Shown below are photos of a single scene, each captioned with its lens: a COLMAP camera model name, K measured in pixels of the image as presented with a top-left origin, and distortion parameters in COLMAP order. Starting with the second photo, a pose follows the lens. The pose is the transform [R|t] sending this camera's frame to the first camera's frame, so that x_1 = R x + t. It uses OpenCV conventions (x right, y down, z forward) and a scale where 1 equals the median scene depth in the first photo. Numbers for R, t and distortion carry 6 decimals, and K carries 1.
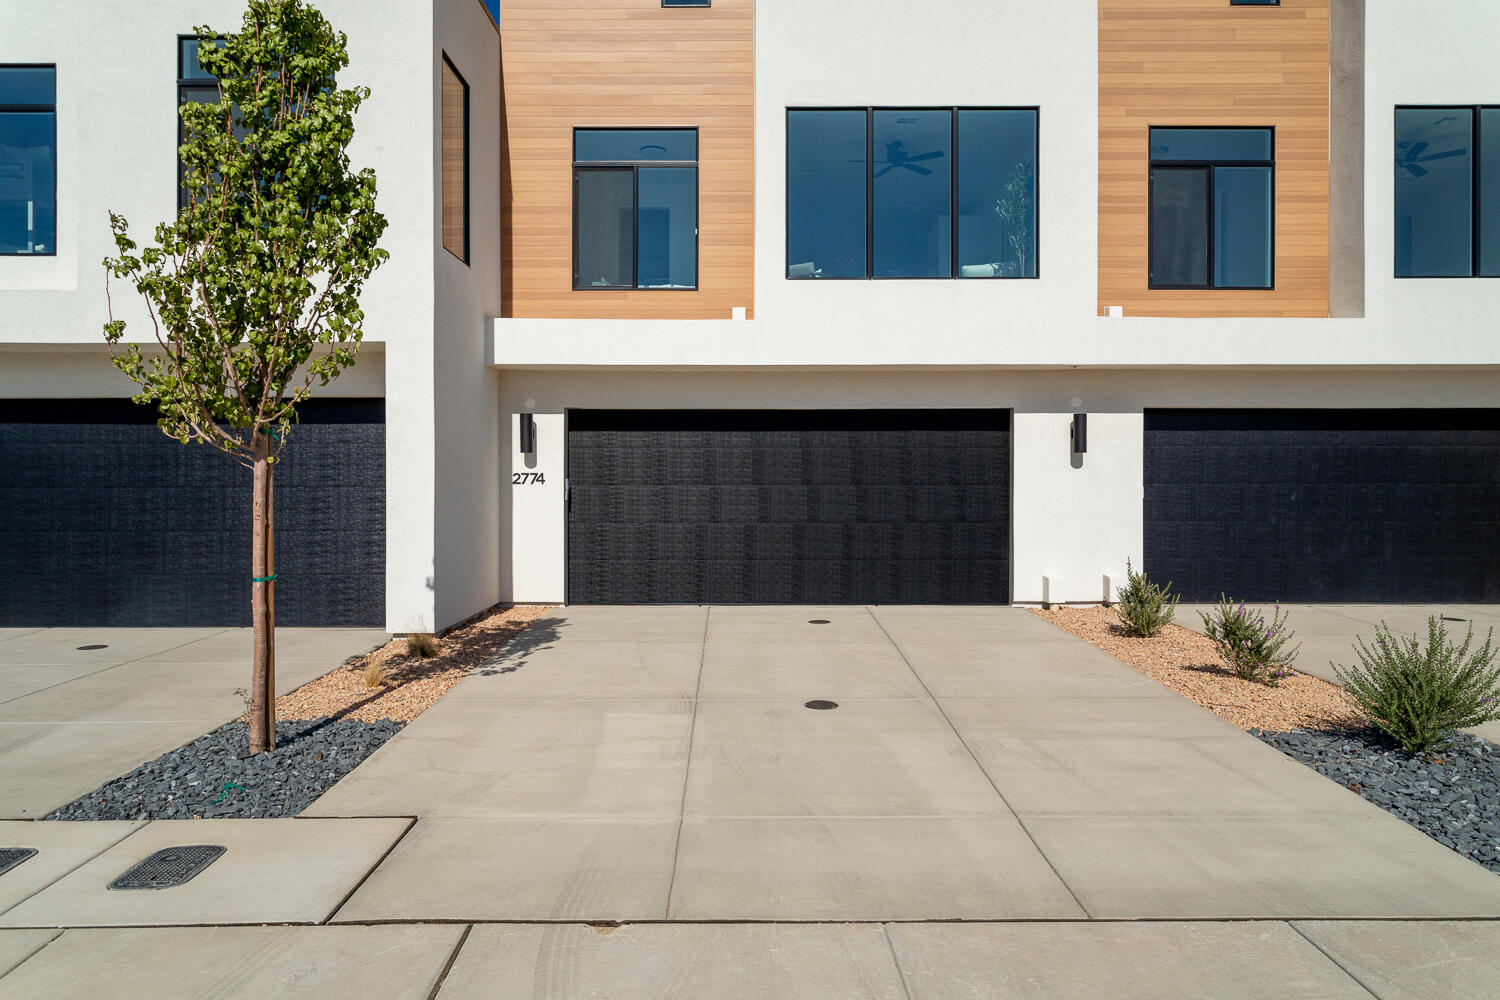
lens RADIAL K [[986.4, 0, 742.1], [0, 986.4, 488.8], [0, 0, 1]] dist [0.002542, 0.000437]
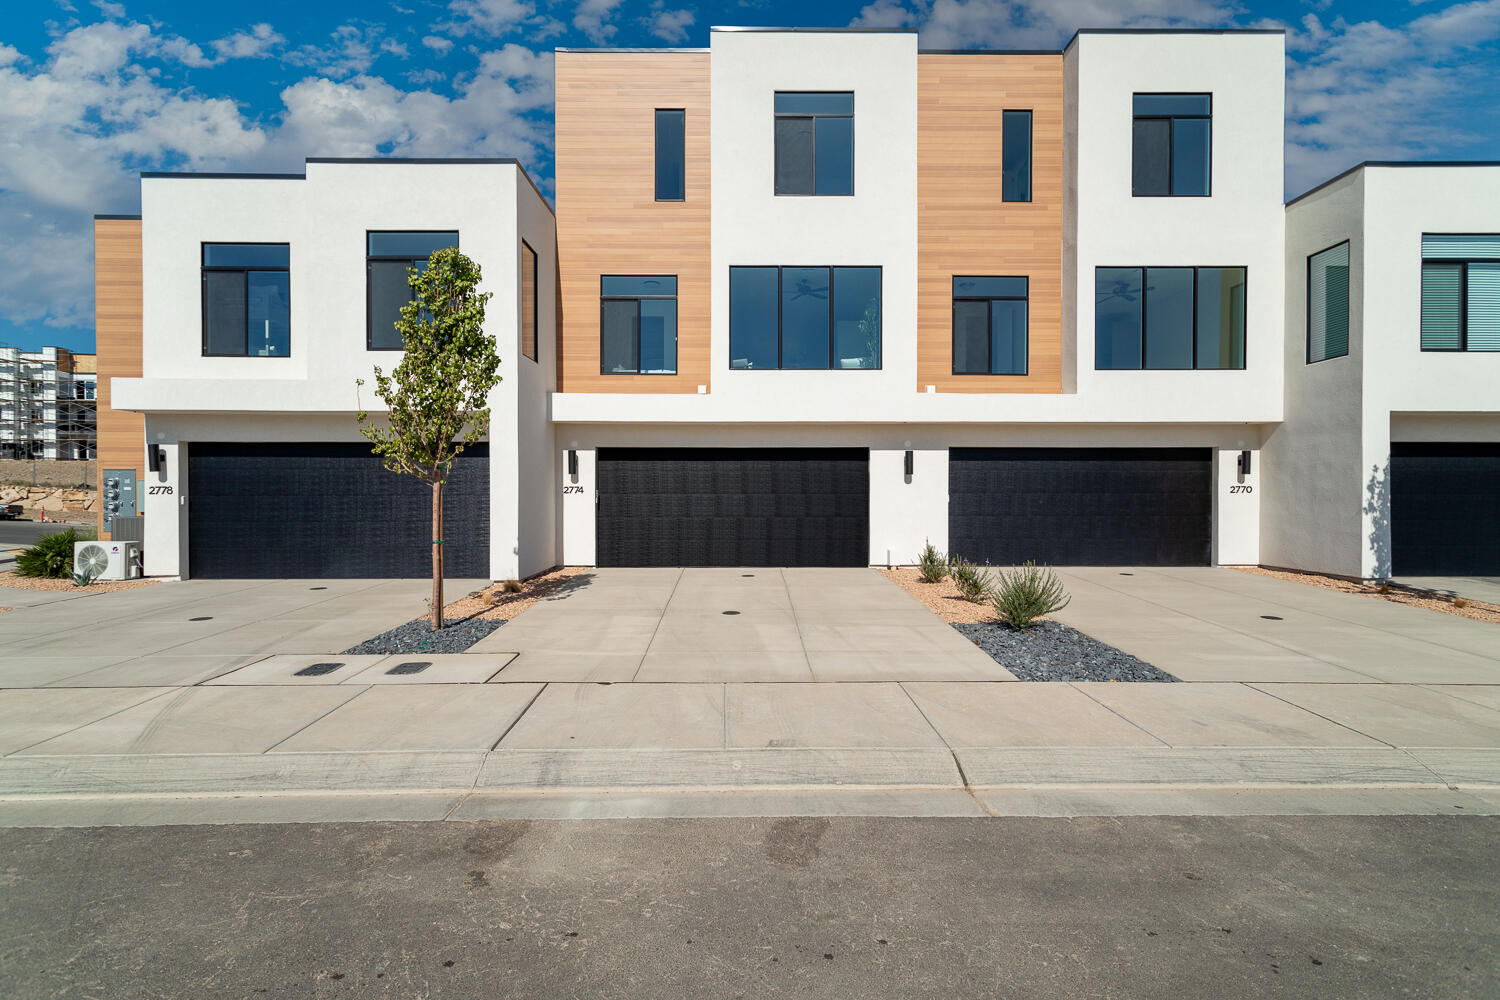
lens RADIAL K [[754.4, 0, 746.5], [0, 754.4, 498.7], [0, 0, 1]] dist [0.001659, 0.002952]
pose [[0.999929, 0.000498, 0.011883, 0.056684], [-0.000537, 0.999995, 0.003261, -0.000259], [-0.011881, -0.003267, 0.999924, -0.258615]]
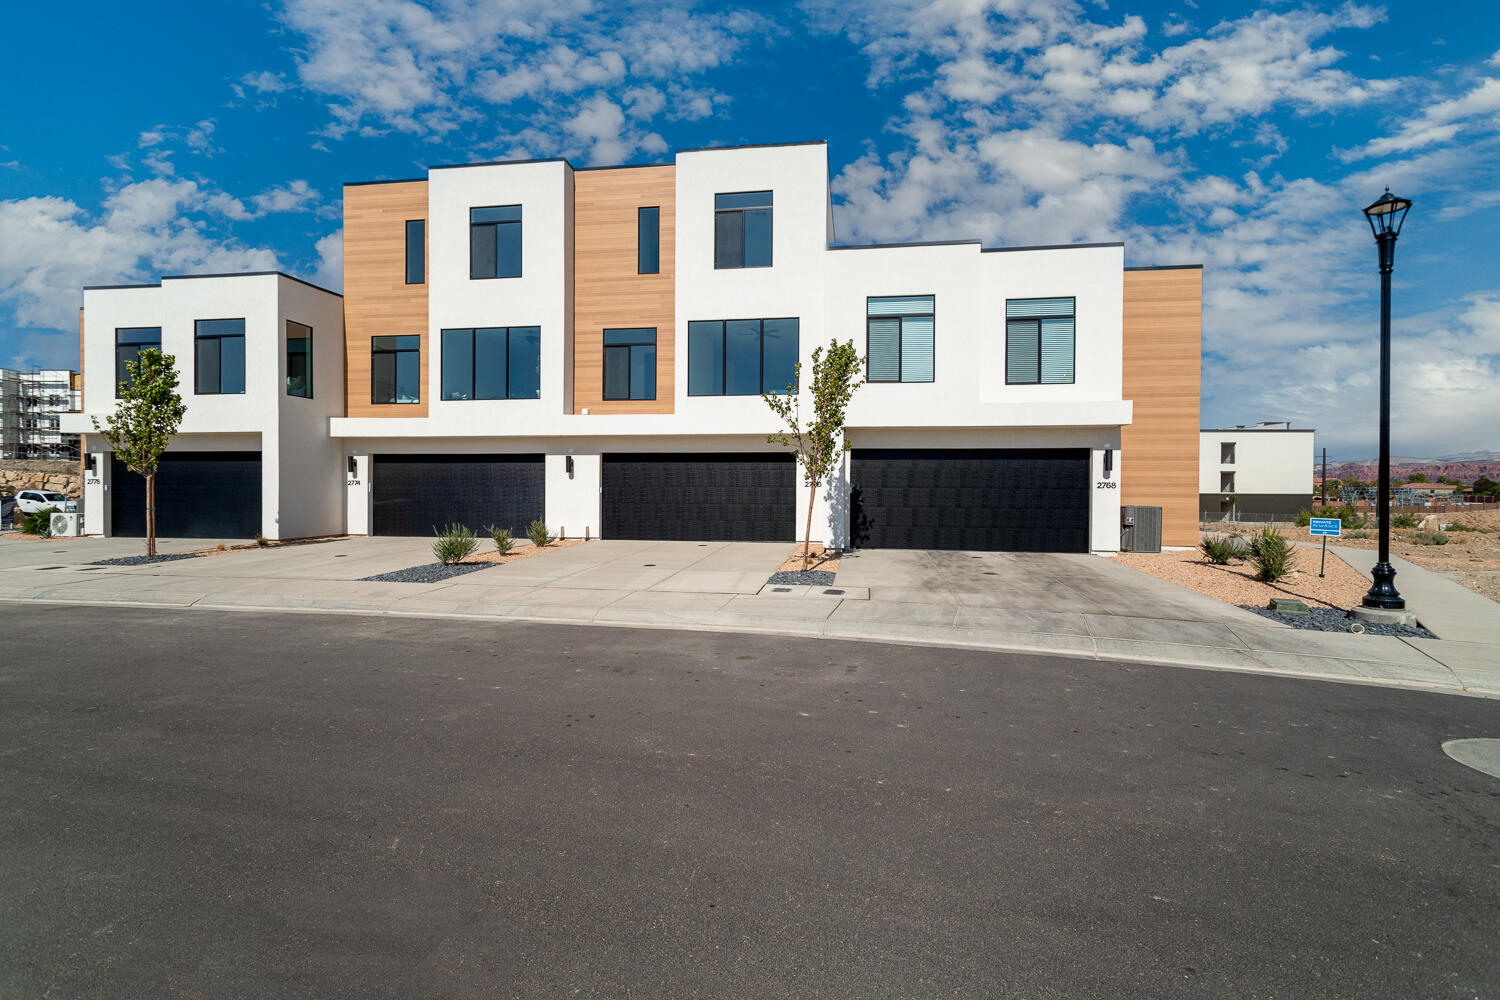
lens RADIAL K [[754.4, 0, 753.6], [0, 754.4, 502.0], [0, 0, 1]] dist [0.001659, 0.002952]
pose [[0.988416, 0.007436, -0.151585, 1.050647], [-0.005756, 0.999917, 0.011515, 0.010067], [0.151658, -0.010509, 0.988377, -0.691000]]
